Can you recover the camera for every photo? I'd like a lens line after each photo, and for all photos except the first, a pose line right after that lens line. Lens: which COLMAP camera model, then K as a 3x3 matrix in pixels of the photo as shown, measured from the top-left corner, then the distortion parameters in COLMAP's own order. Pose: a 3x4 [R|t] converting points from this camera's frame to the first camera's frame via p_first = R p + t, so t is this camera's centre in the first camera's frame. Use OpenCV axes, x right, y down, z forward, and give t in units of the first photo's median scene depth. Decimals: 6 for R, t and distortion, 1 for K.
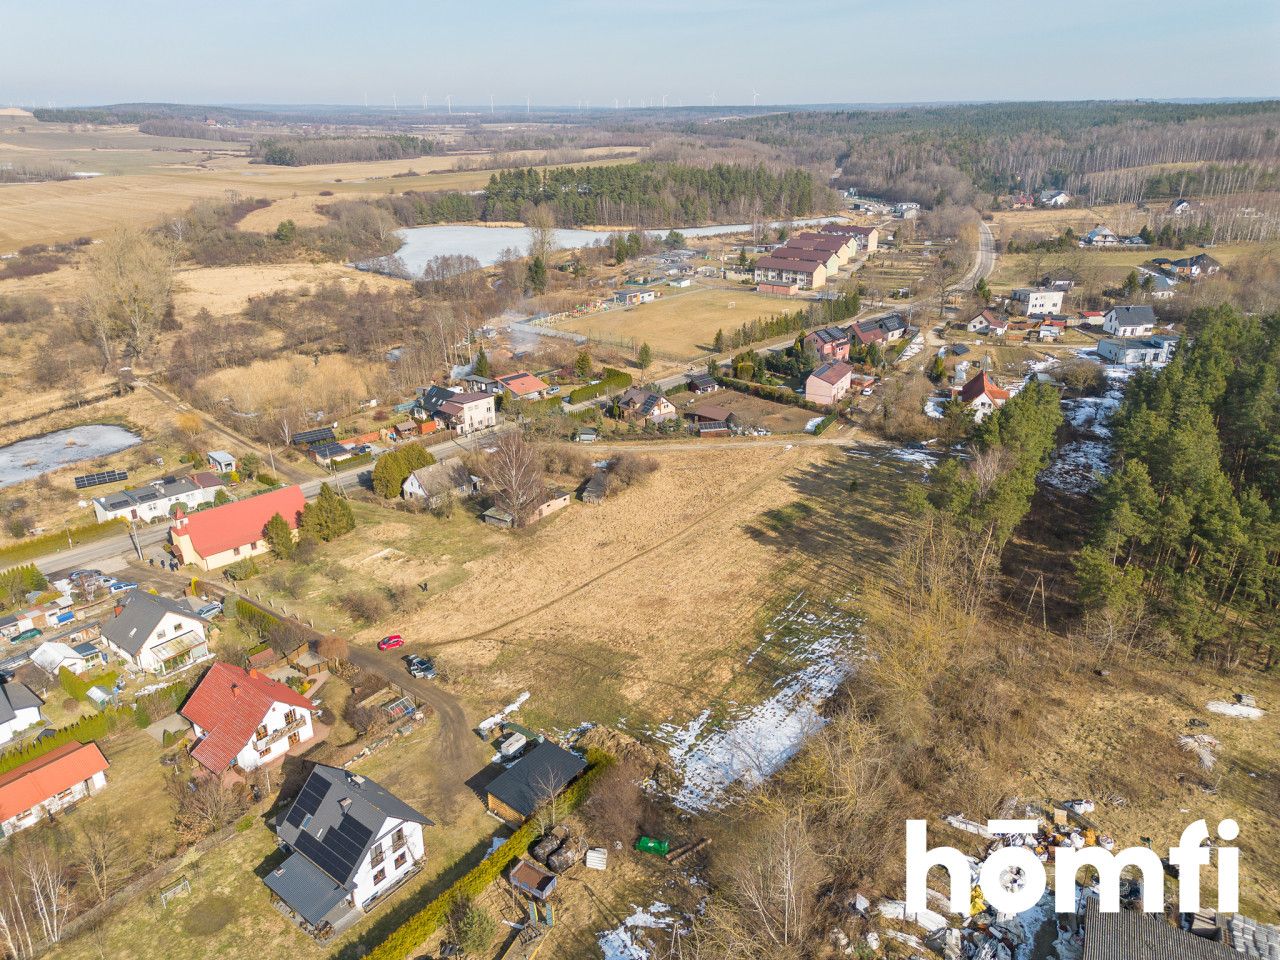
lens RADIAL K [[899.5, 0, 638.3], [0, 899.5, 488.6], [0, 0, 1]] dist [0.074991, -0.068366]
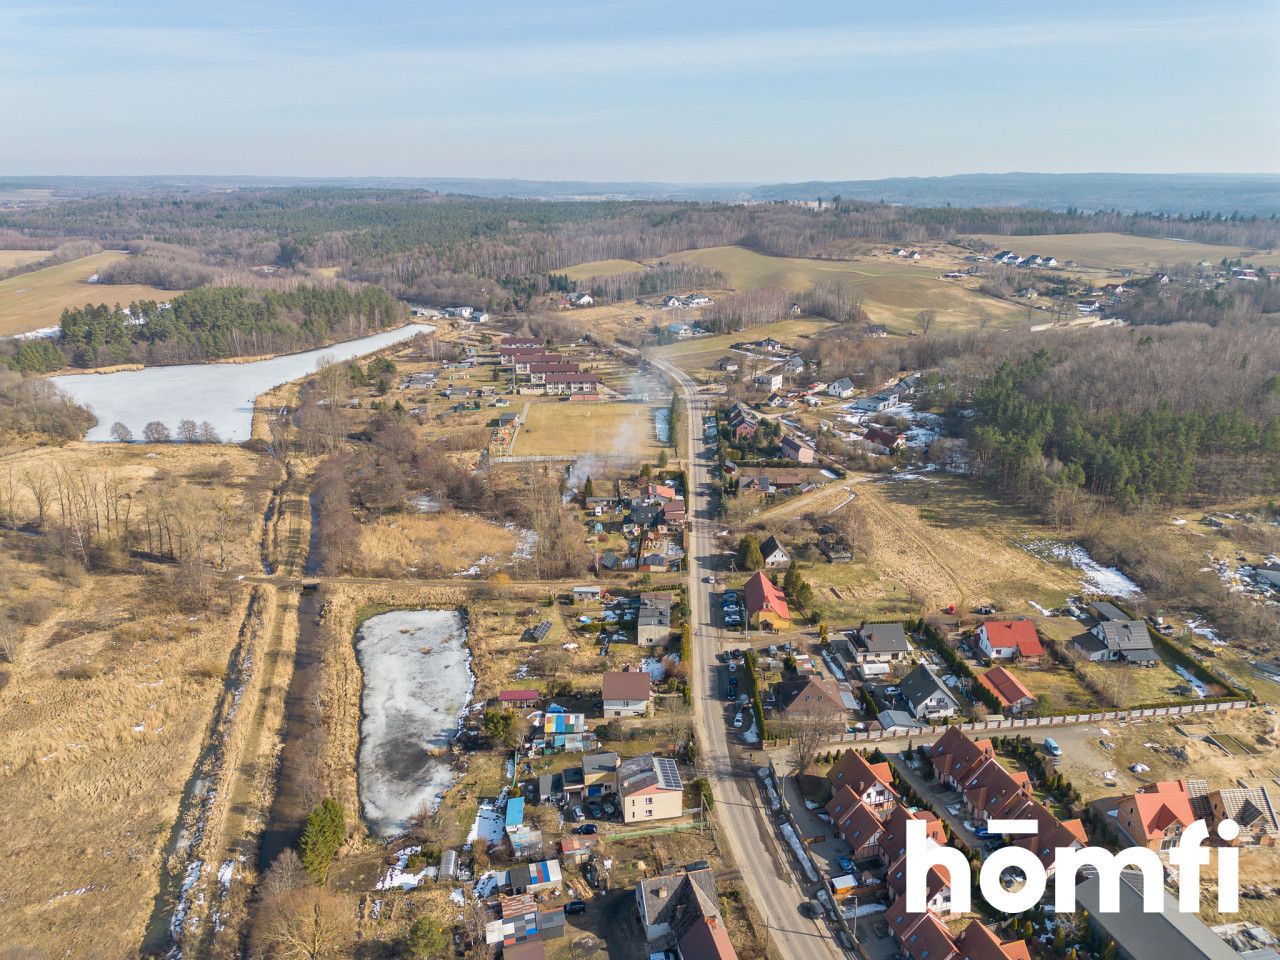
lens RADIAL K [[899.5, 0, 641.0], [0, 899.5, 487.4], [0, 0, 1]] dist [0.074991, -0.068366]
pose [[0.726777, -0.217587, 0.651500, -1.089092], [0.261904, 0.964627, 0.029998, -0.176798], [-0.634982, 0.148828, 0.758056, -0.059185]]
